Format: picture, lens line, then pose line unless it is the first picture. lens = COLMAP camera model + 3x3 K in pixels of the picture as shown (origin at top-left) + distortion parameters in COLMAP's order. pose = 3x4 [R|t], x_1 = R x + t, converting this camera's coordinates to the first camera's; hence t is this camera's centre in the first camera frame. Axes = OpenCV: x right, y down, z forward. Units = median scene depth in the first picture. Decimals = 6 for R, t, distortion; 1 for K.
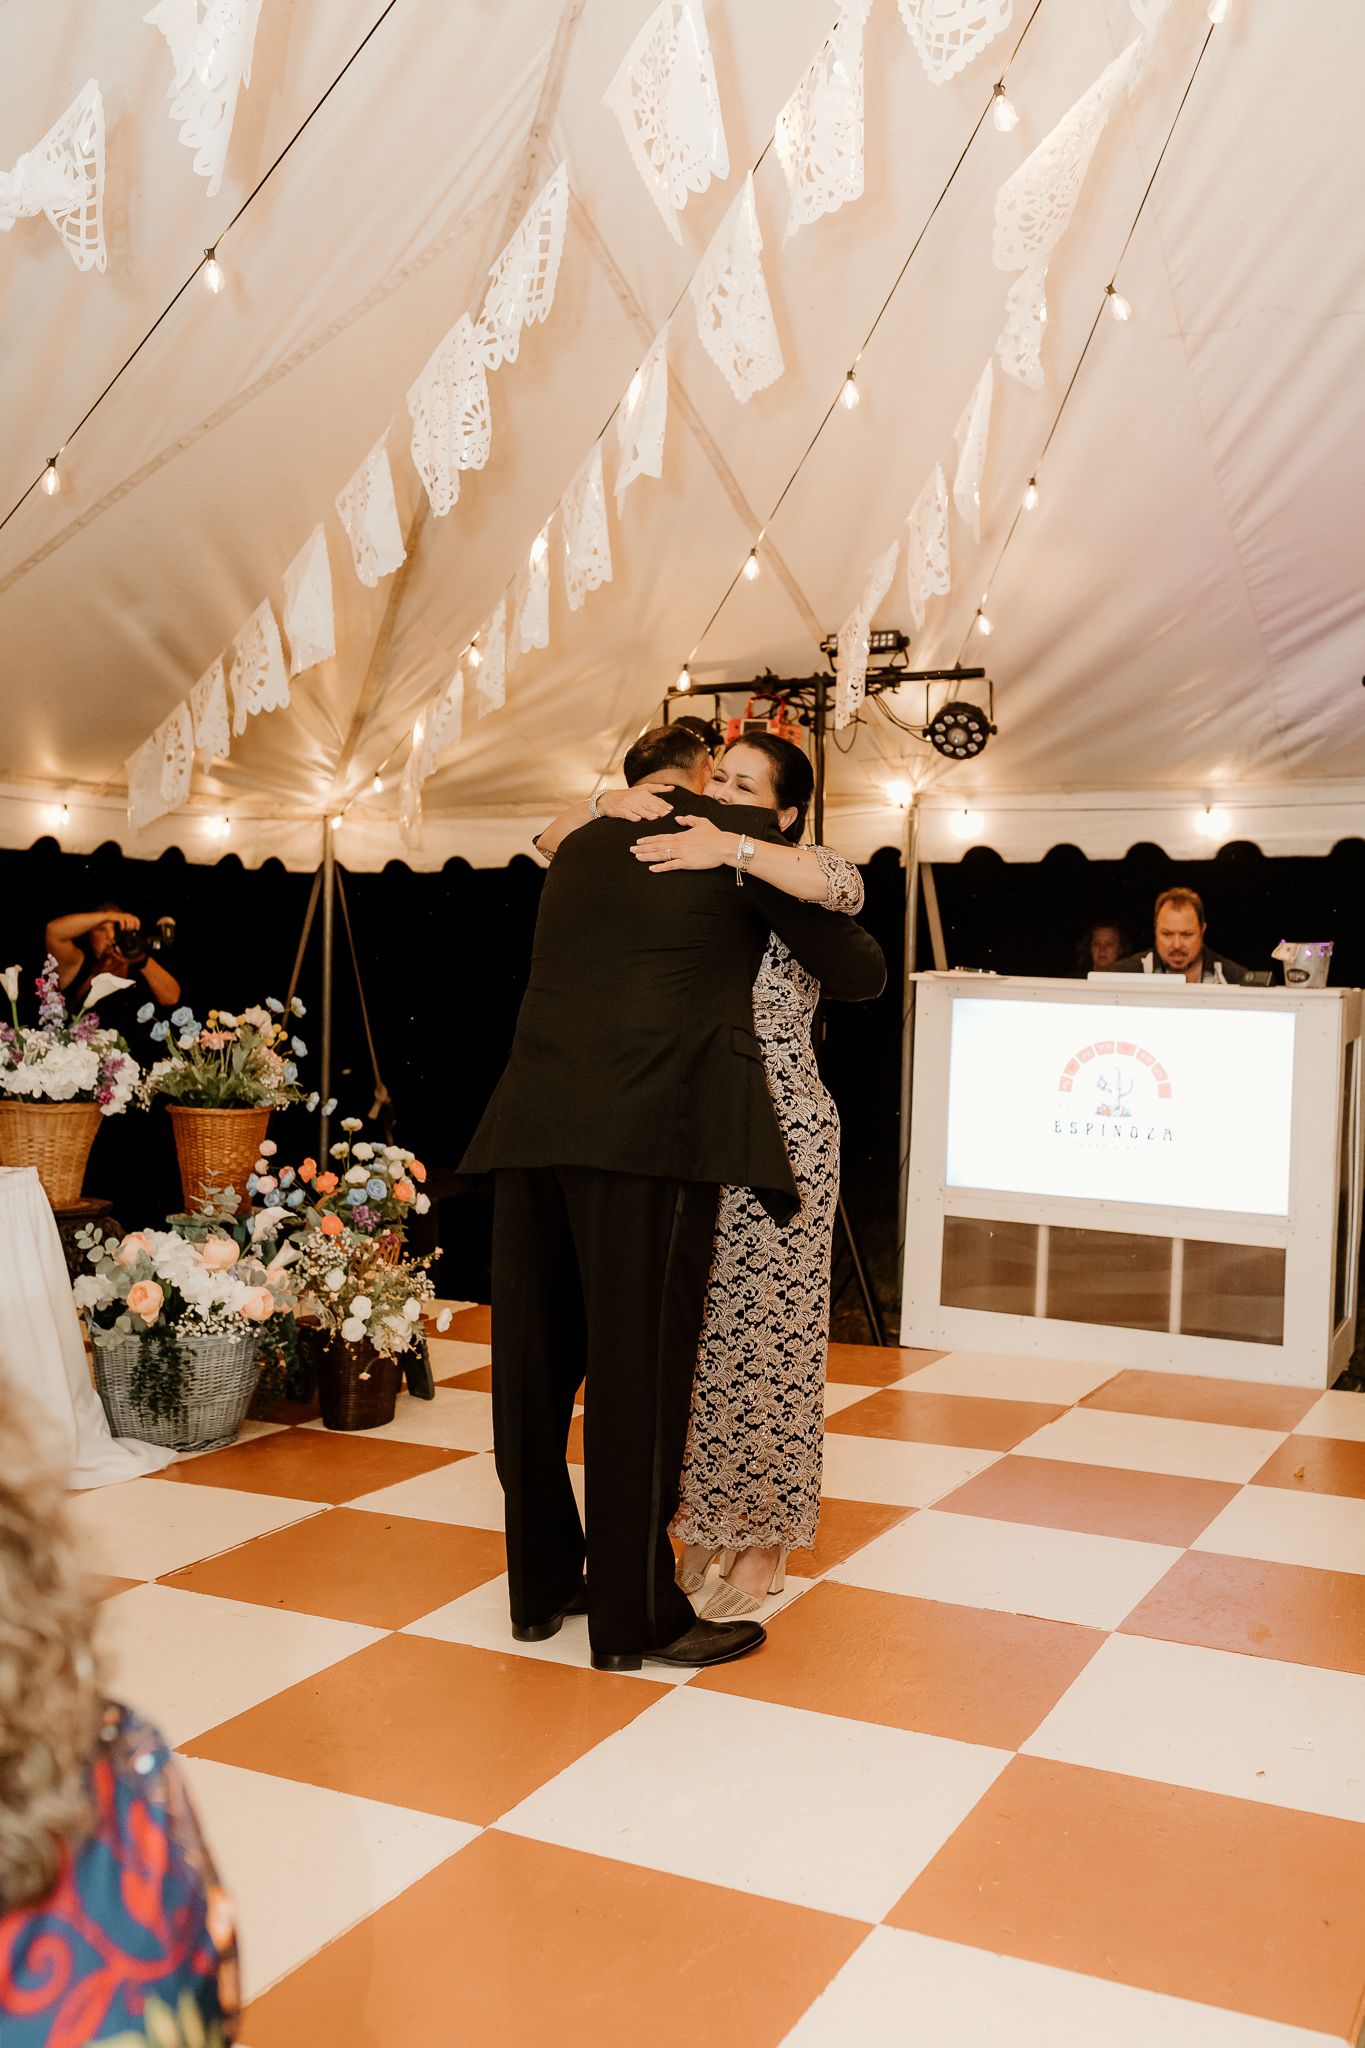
lens RADIAL K [[2014.3, 0, 722.6], [0, 2014.3, 1004.5], [0, 0, 1]] dist [0.012915, 0.002590]
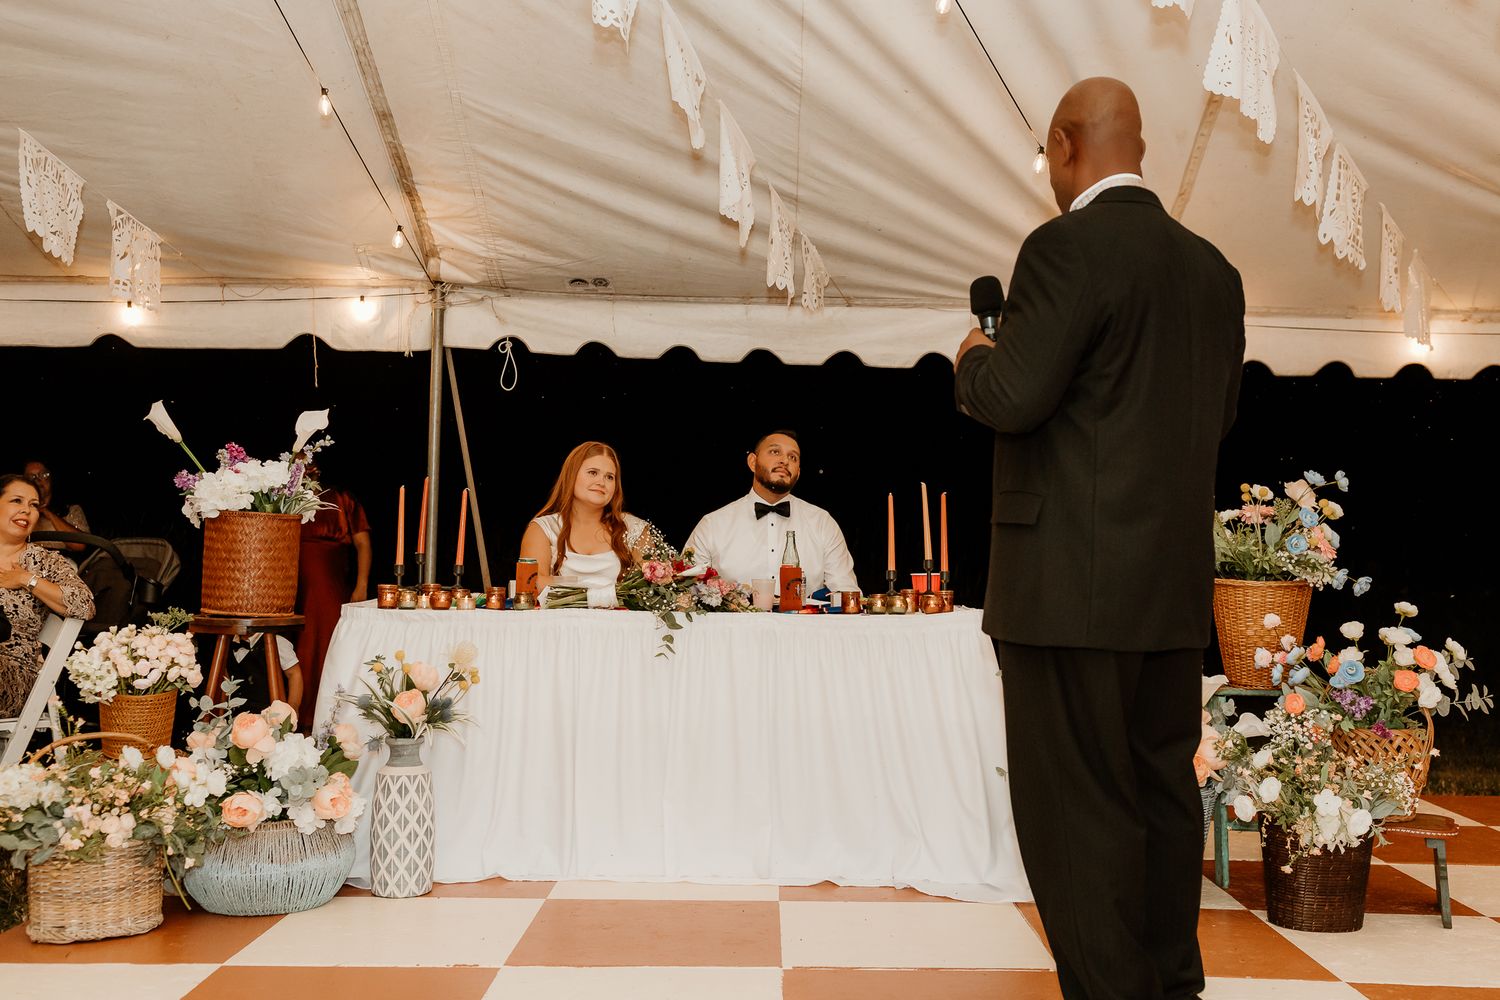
lens RADIAL K [[1452.2, 0, 753.0], [0, 1452.2, 514.3], [0, 0, 1]] dist [0.007574, -0.005445]
pose [[0.432229, -0.018531, -0.901573, 0.292812], [-0.035913, 0.998642, -0.037743, 0.053722], [0.901048, 0.048692, 0.430977, 0.457712]]
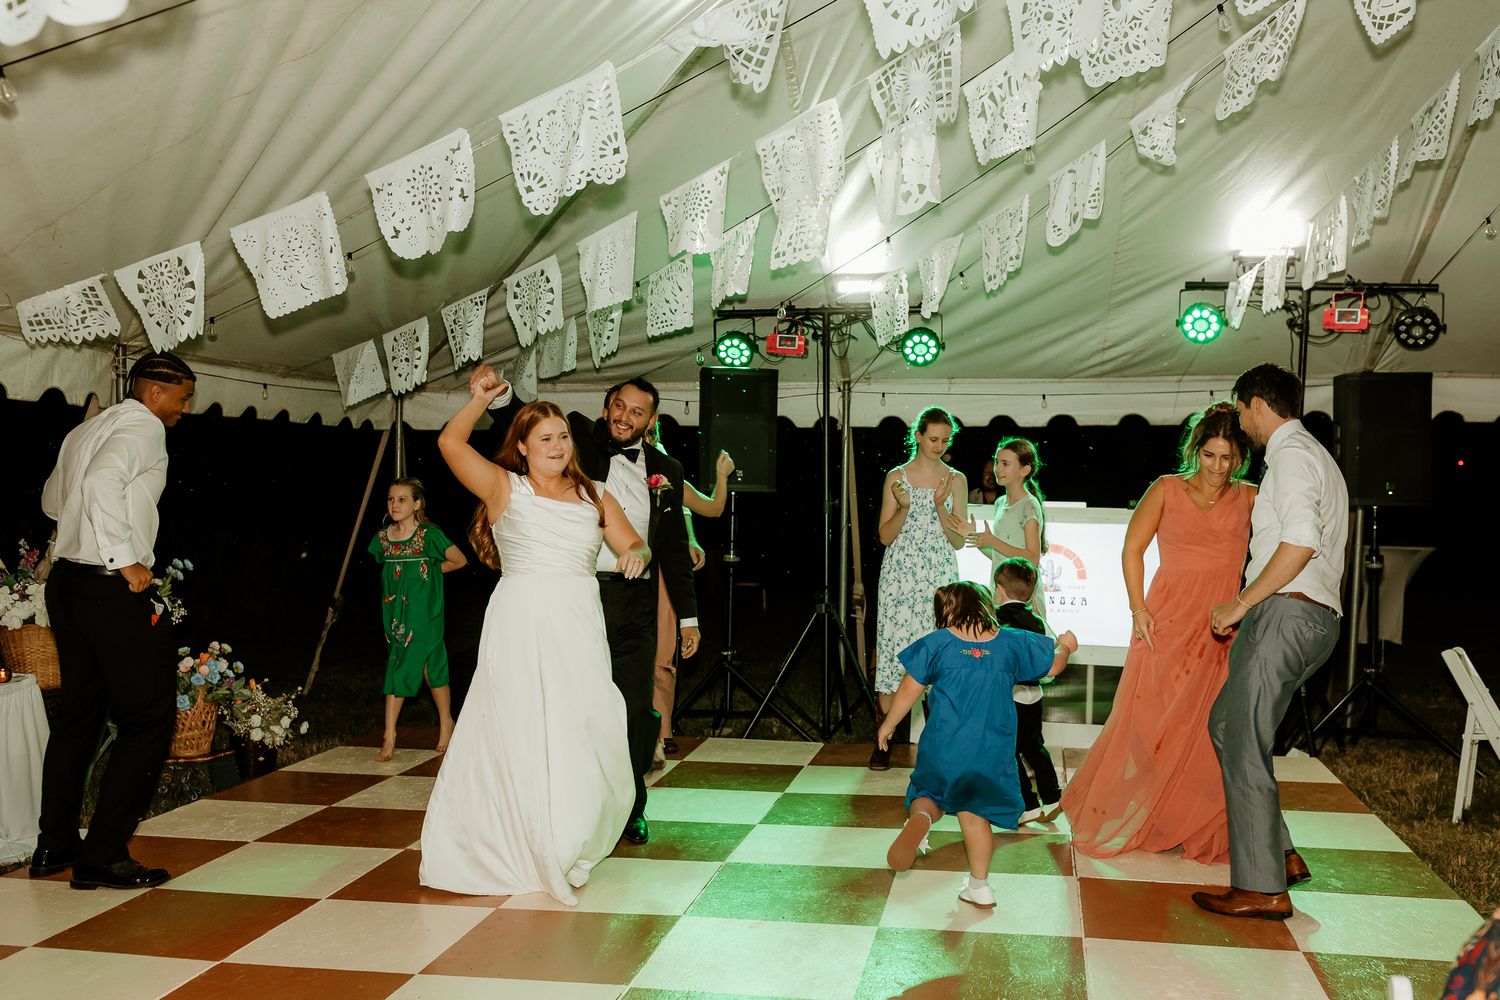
lens RADIAL K [[1476.0, 0, 750.0], [0, 1476.0, 500.0], [0, 0, 1]] dist [-0.008344, 0.123503]
pose [[0.960151, -0.013997, 0.279132, -0.393608], [0.015148, 0.999883, -0.001965, -0.020006], [-0.279072, 0.006115, 0.960251, -0.067212]]
